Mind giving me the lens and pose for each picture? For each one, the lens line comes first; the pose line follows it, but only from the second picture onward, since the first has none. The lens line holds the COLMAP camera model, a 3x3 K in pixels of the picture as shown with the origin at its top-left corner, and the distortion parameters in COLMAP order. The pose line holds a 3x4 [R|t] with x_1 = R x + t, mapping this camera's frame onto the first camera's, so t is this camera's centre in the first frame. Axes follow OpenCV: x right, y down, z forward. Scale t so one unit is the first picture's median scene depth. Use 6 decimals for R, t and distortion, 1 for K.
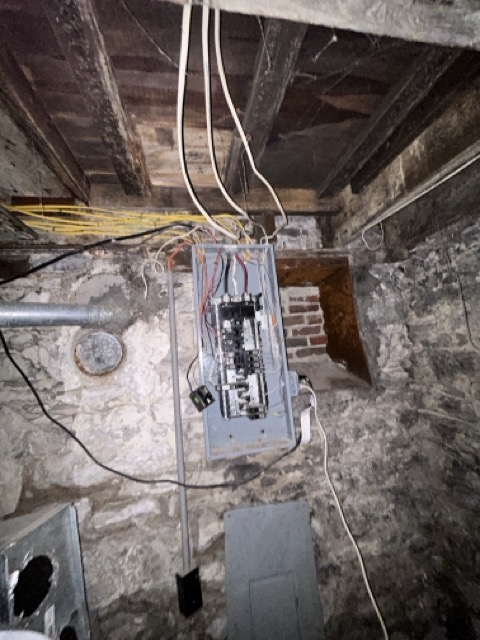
lens RADIAL K [[260.5, 0, 238.0], [0, 260.5, 320.7], [0, 0, 1]] dist [-0.002699, 0.000610]
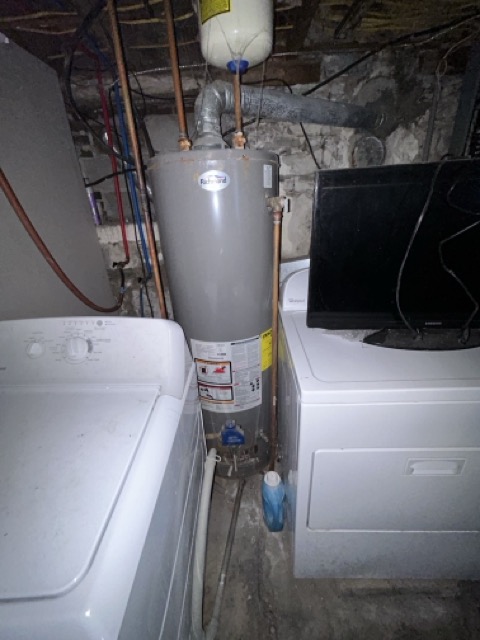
lens RADIAL K [[260.5, 0, 240.5], [0, 260.5, 319.2], [0, 0, 1]] dist [-0.002699, 0.000610]
pose [[0.986402, 0.098370, -0.131659, -0.889246], [-0.013857, 0.848019, 0.529784, 0.134158], [0.163764, -0.520756, 0.837851, -0.656604]]
